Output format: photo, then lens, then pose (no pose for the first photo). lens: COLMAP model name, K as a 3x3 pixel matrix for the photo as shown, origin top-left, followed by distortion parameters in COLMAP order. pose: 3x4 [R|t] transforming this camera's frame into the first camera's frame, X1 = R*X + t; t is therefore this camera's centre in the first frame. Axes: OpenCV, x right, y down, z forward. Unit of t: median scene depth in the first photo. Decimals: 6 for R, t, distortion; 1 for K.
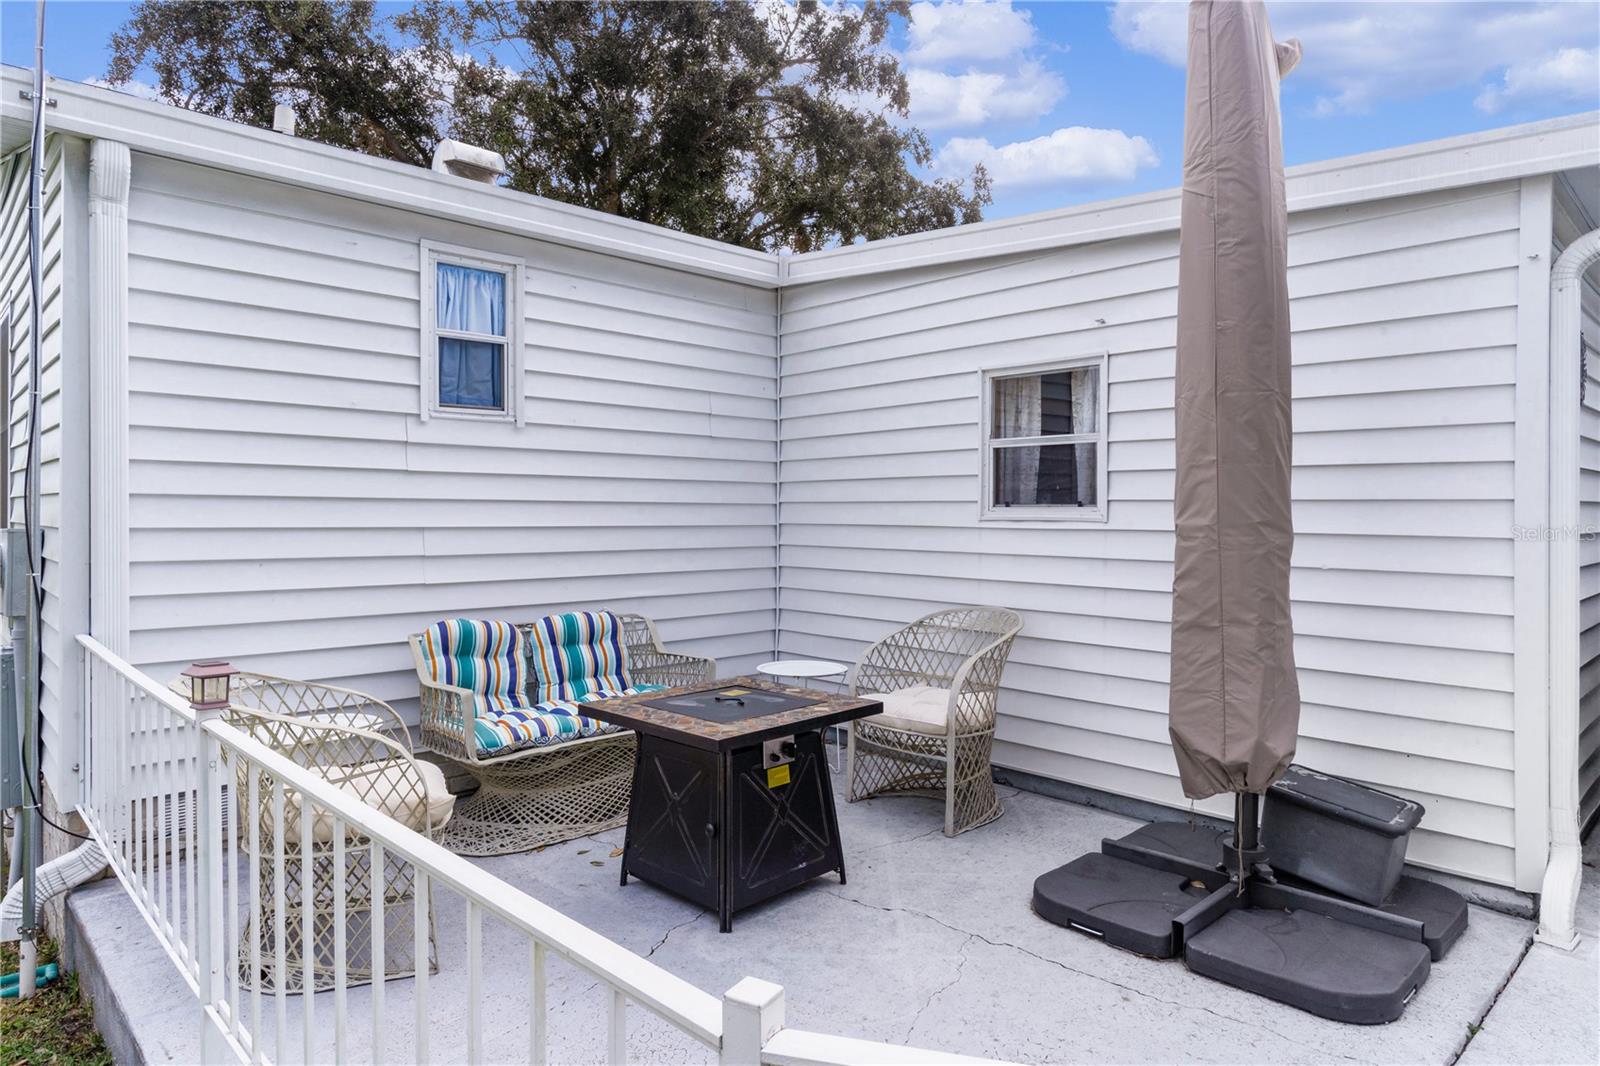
lens RADIAL K [[960.0, 0, 789.0], [0, 960.0, 526.4], [0, 0, 1]] dist [-0.008900, -0.001765]
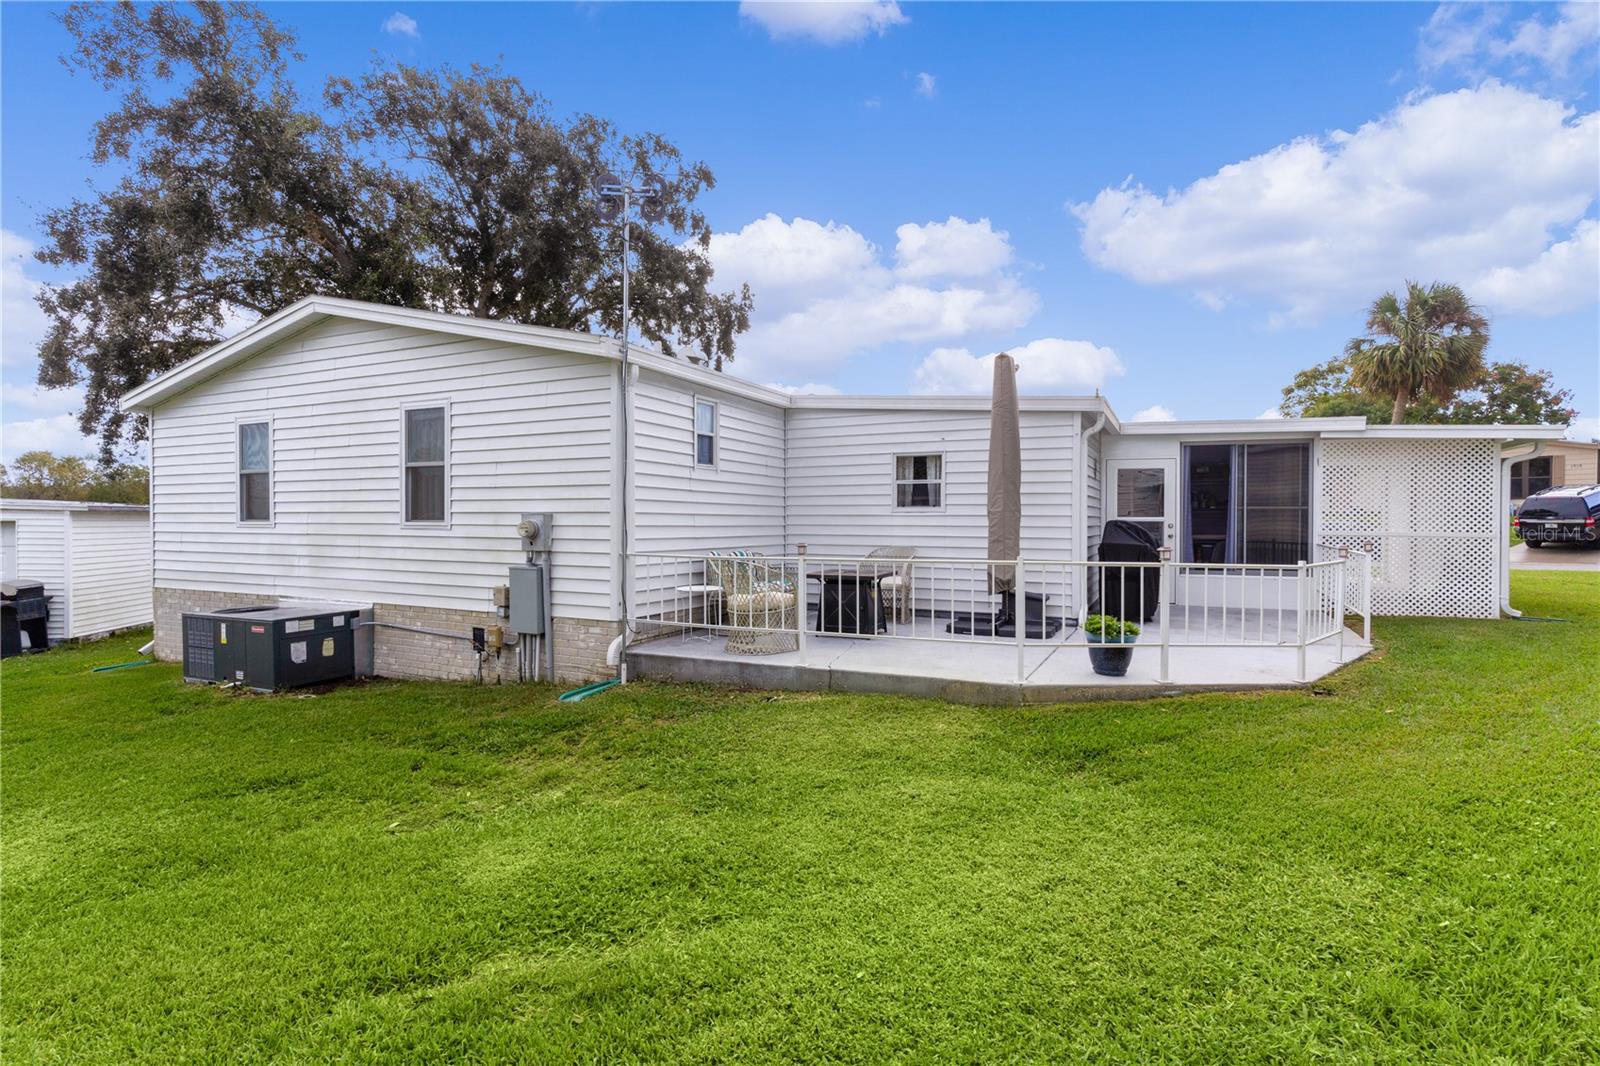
lens RADIAL K [[774.8, 0, 806.8], [0, 774.8, 532.1], [0, 0, 1]] dist [0.003933, 0.000543]
pose [[0.935220, -0.004985, 0.354033, -0.746736], [0.004931, 0.999987, 0.001057, 0.042919], [-0.354034, 0.000757, 0.935232, -0.846032]]
